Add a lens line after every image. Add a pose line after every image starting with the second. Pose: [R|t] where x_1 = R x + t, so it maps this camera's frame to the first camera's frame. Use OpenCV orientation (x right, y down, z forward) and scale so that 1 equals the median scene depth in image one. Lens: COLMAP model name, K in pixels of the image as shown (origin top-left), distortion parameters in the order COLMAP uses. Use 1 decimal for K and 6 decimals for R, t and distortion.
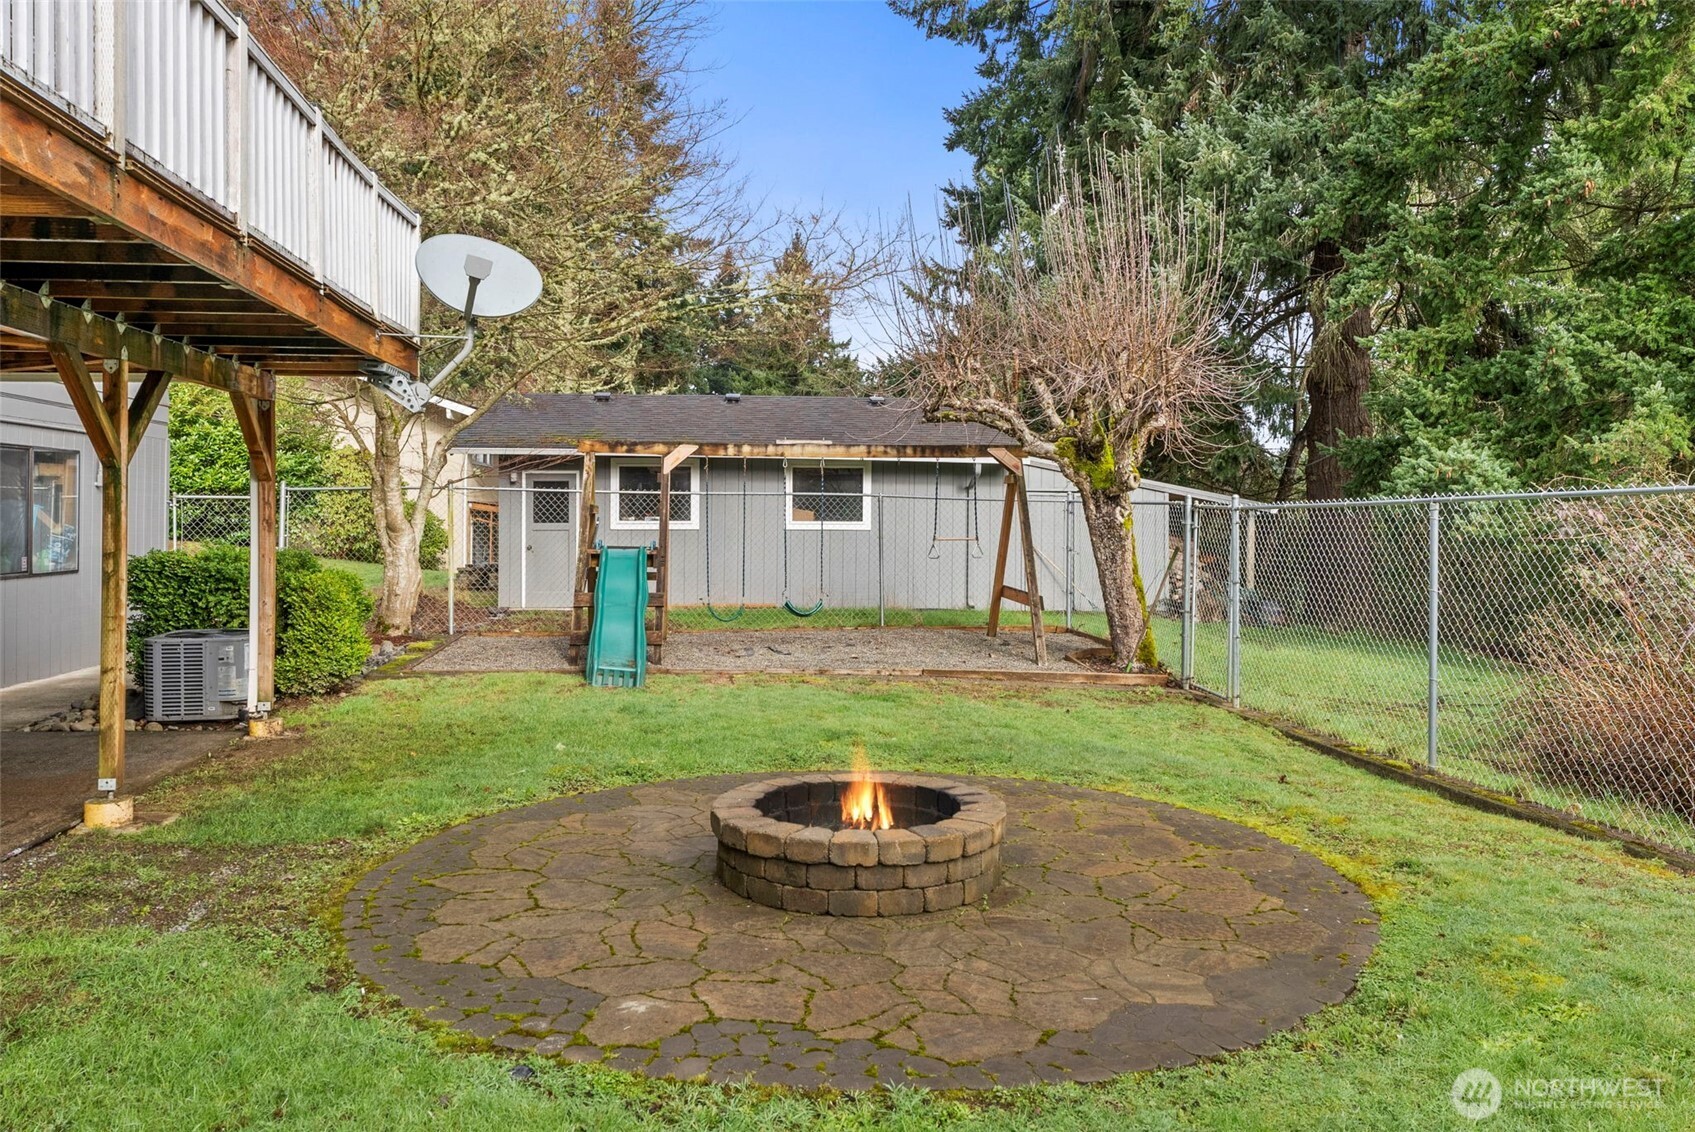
lens RADIAL K [[1223.5, 0, 844.8], [0, 1223.5, 510.0], [0, 0, 1]] dist [-0.001826, -0.002566]
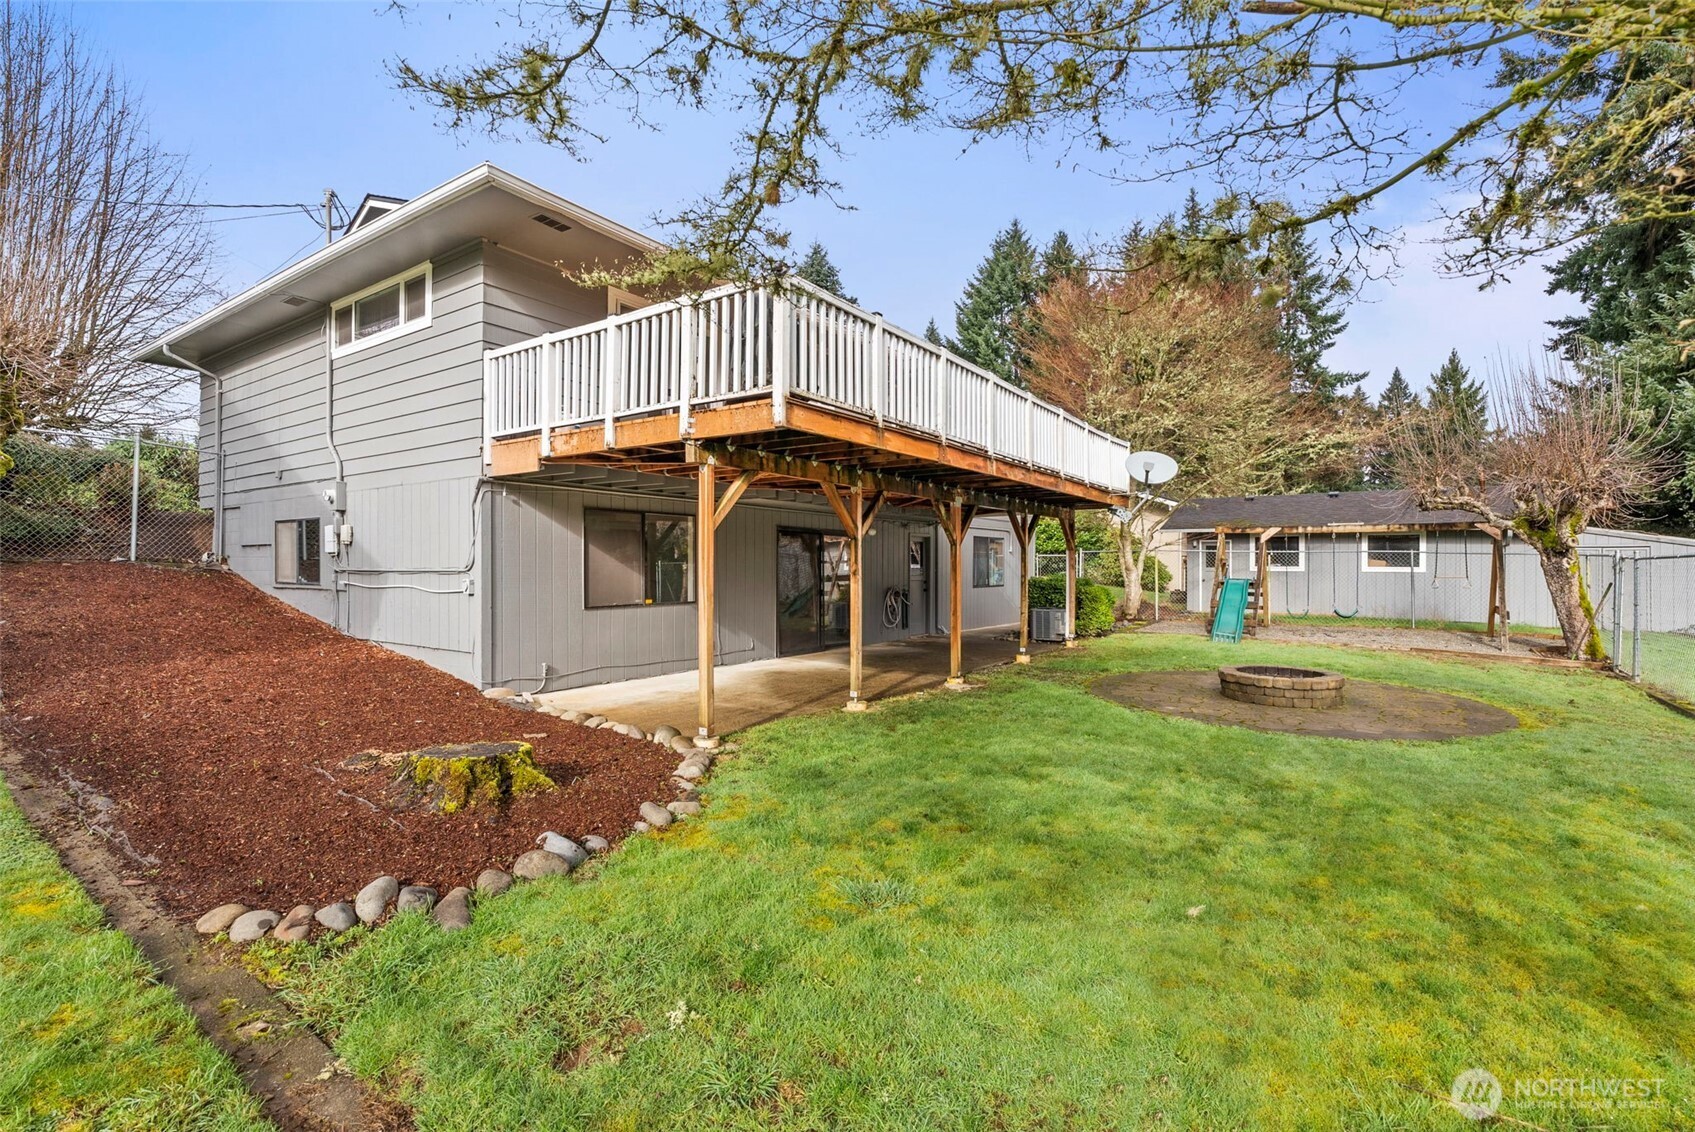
lens RADIAL K [[765.0, 0, 844.3], [0, 765.0, 557.0], [0, 0, 1]] dist [-0.000756, 0.000489]
pose [[0.738562, -0.006093, -0.674158, 0.216293], [0.003245, 0.999980, -0.005484, -0.001748], [0.674178, 0.001862, 0.738567, -0.429141]]
